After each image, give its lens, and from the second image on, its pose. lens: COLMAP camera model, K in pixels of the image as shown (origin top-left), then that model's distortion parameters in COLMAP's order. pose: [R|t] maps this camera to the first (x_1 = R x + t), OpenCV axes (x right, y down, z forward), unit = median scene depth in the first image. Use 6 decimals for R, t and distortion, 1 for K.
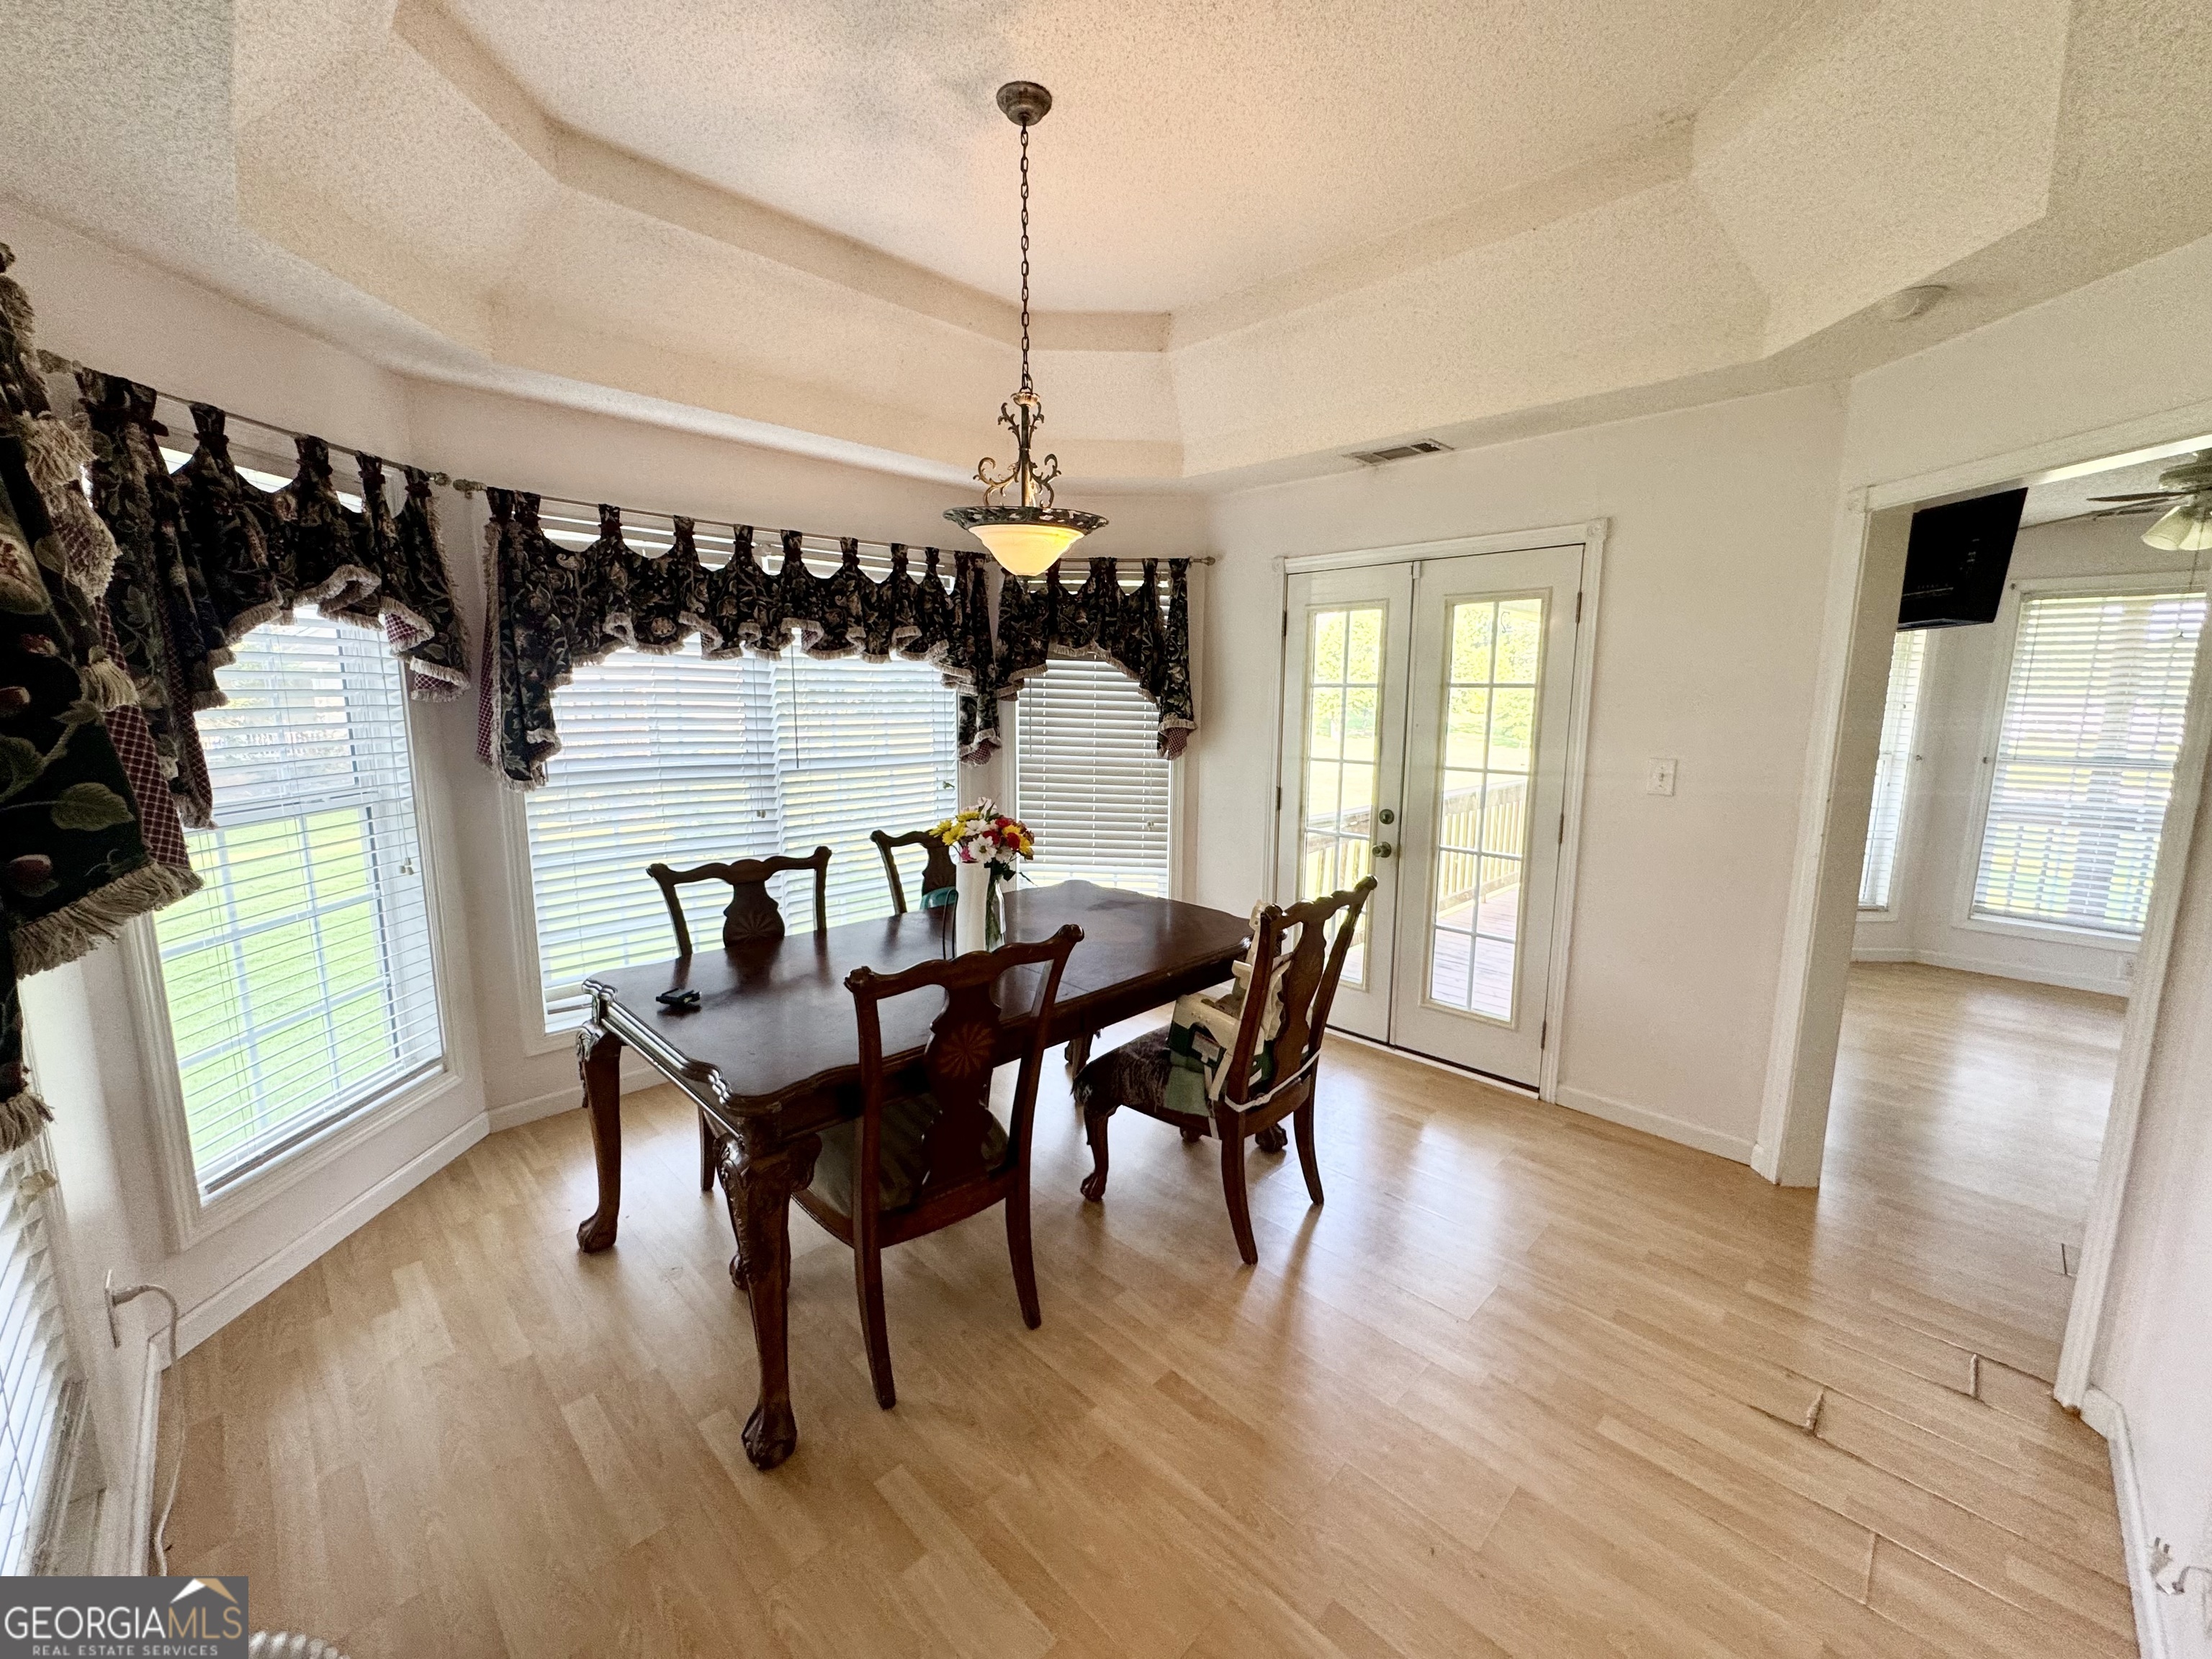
lens RADIAL K [[884.6, 0, 1110.7], [0, 884.6, 824.2], [0, 0, 1]] dist [-0.000381, -0.000184]
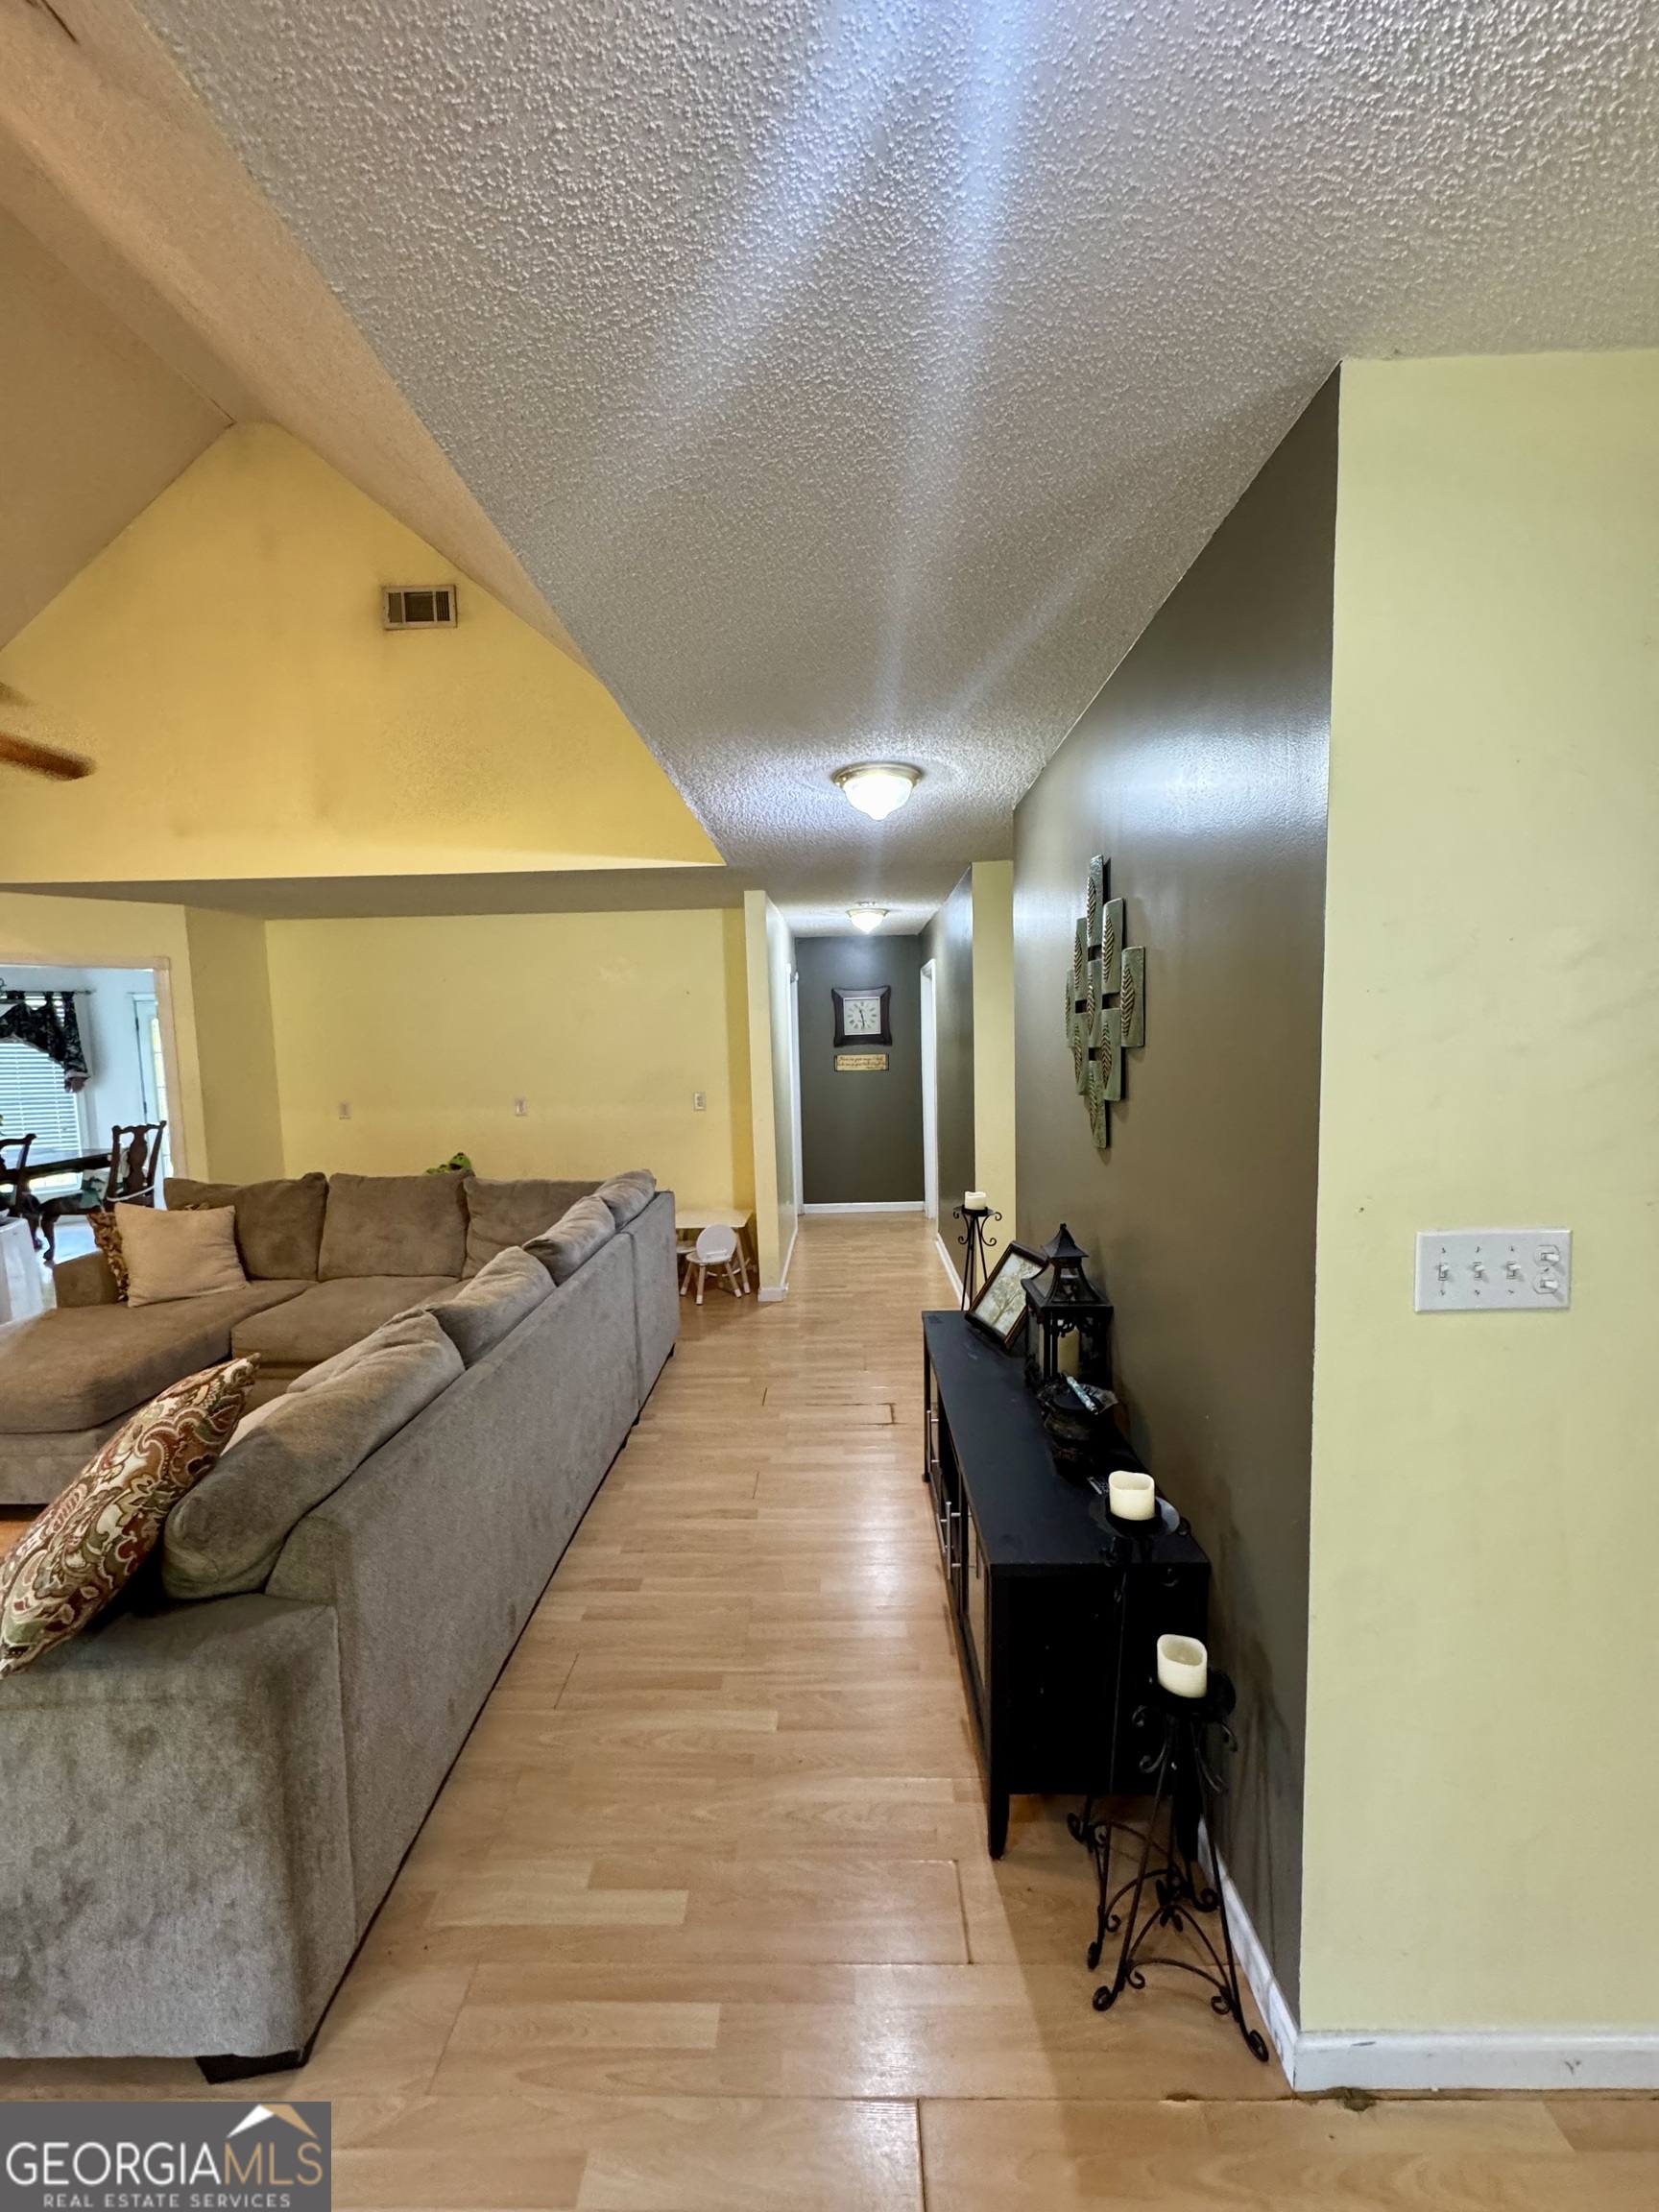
lens RADIAL K [[884.6, 0, 830.3], [0, 884.6, 1106.1], [0, 0, 1]] dist [-0.000381, -0.000184]
pose [[0.723242, -0.085863, 0.685236, -0.065107], [0.138483, 0.990118, -0.022098, 0.231801], [-0.676567, 0.110876, 0.727986, -1.556006]]
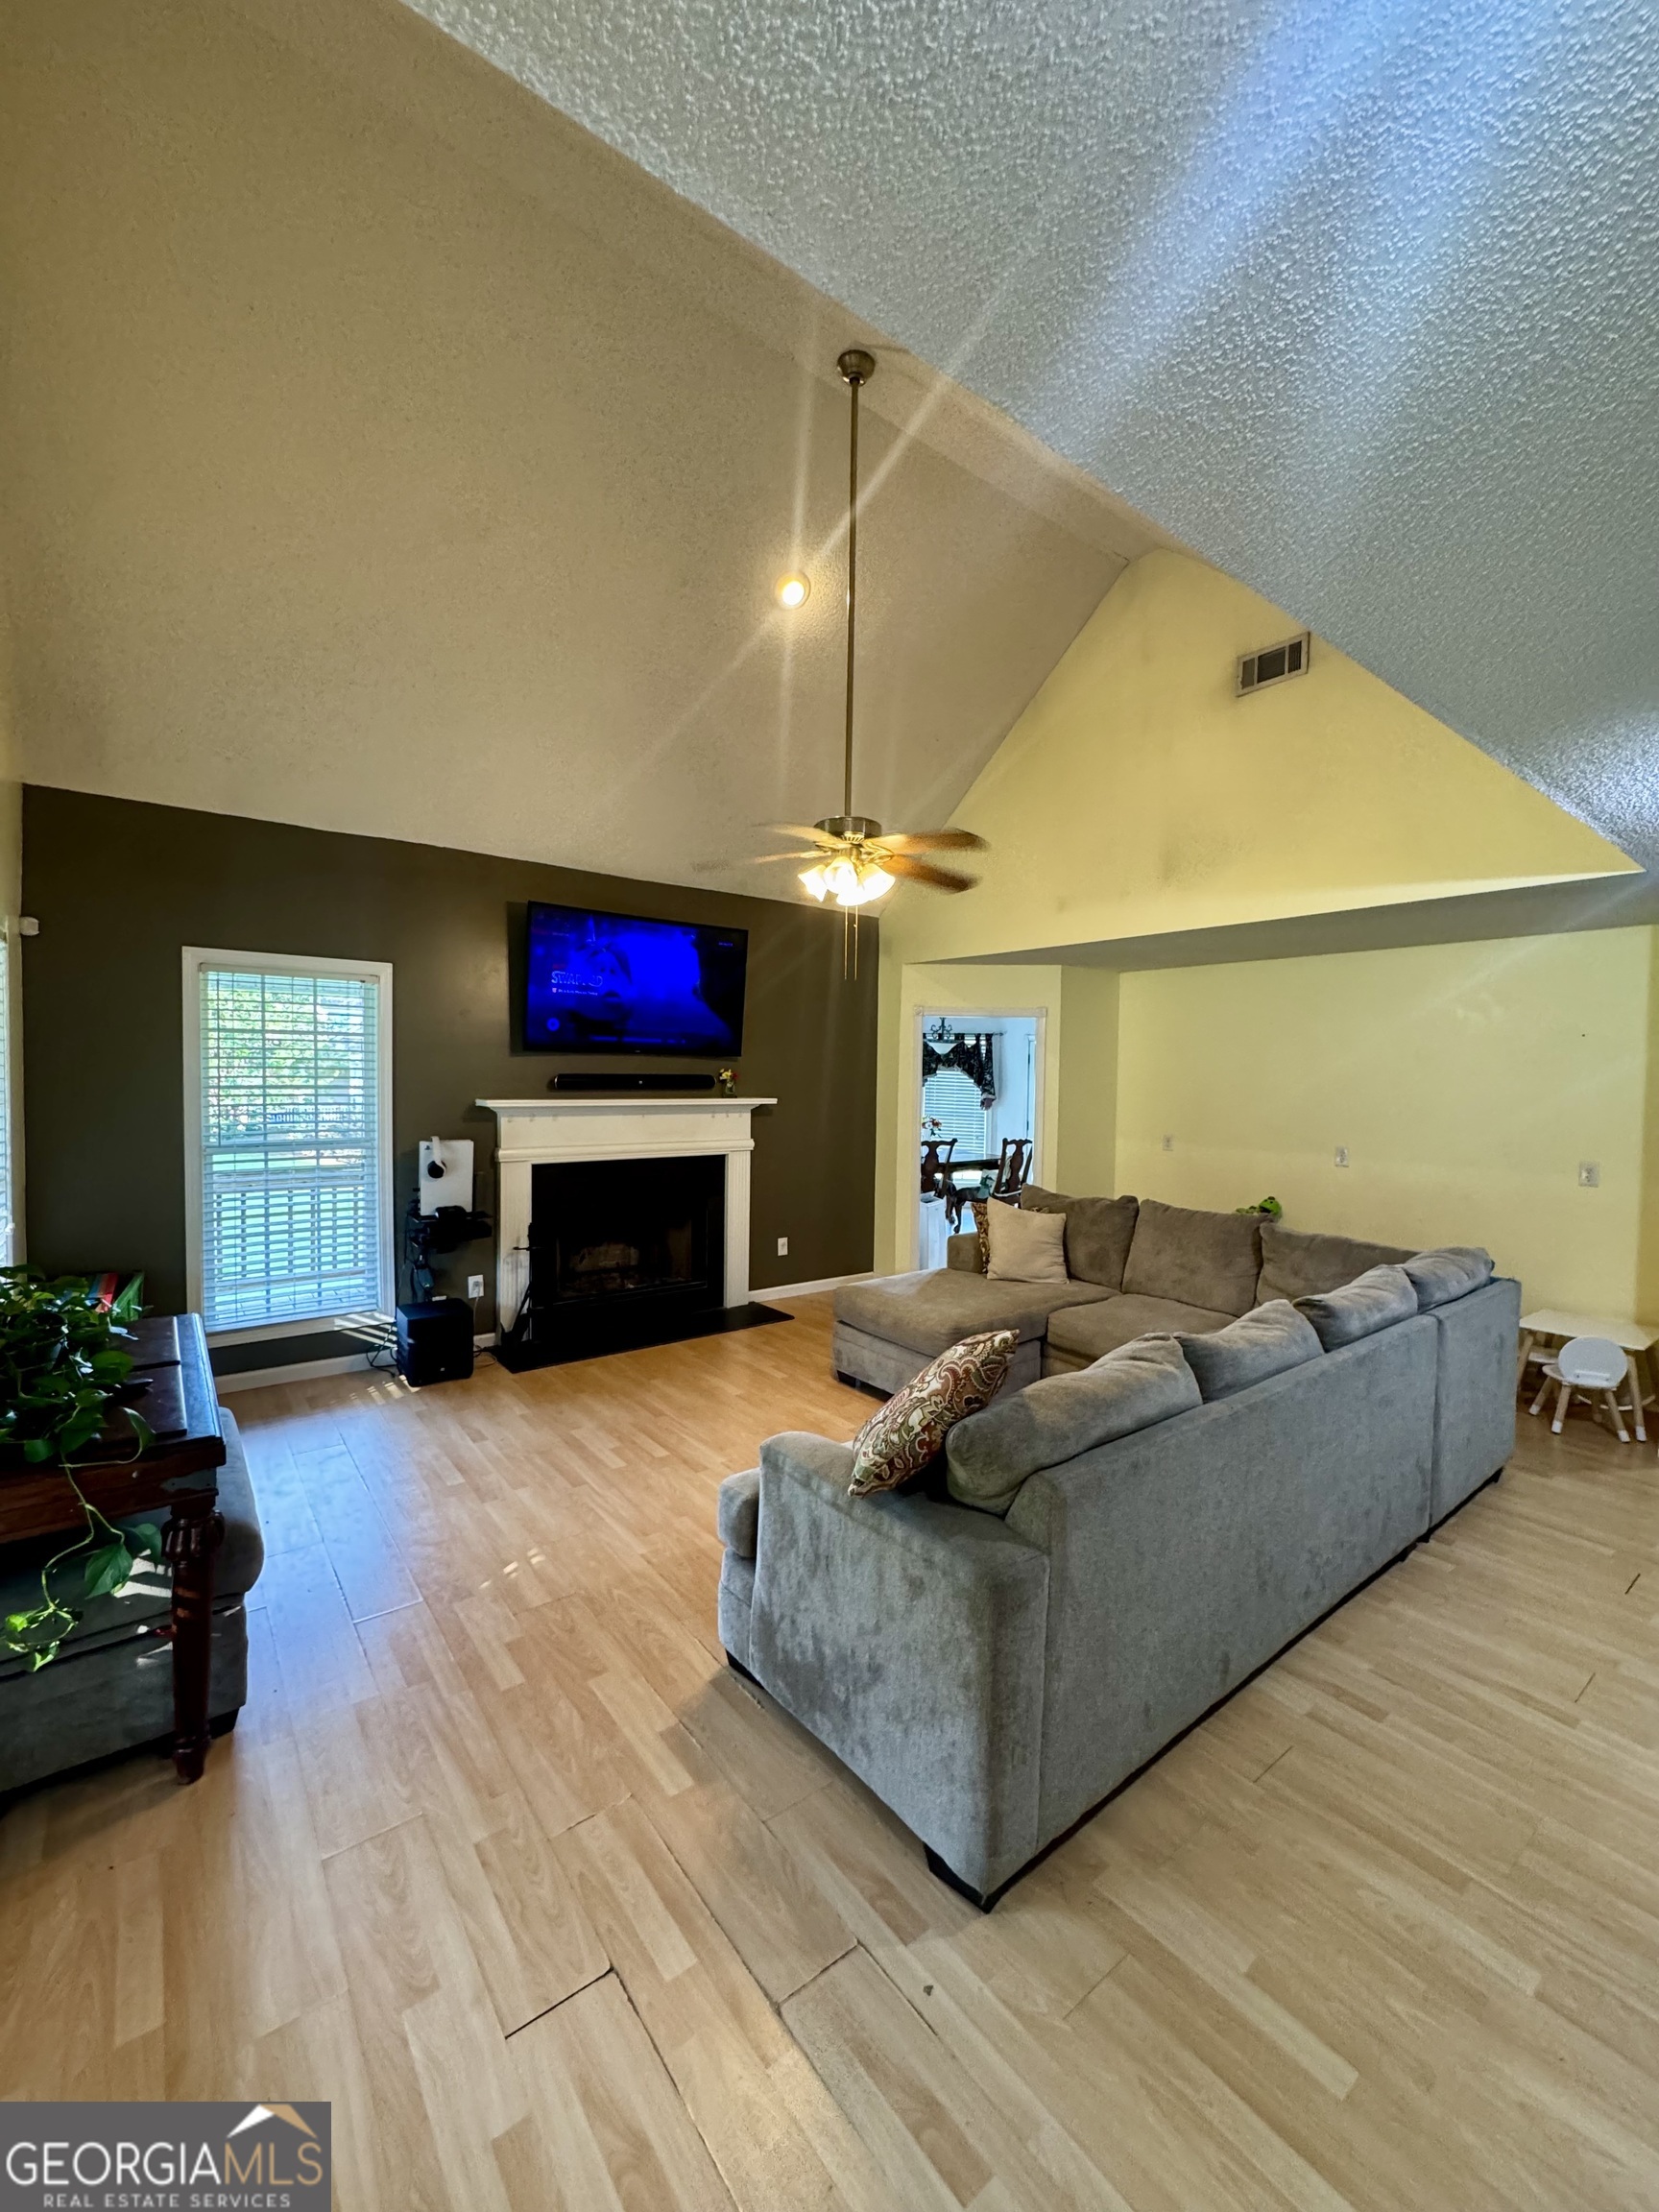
lens RADIAL K [[884.6, 0, 834.4], [0, 884.6, 1103.1], [0, 0, 1]] dist [-0.000381, -0.000184]
pose [[0.991170, 0.008309, -0.132339, -0.027840], [-0.024632, 0.992201, -0.122188, 0.233337], [0.130292, 0.124368, 0.983645, -1.602579]]
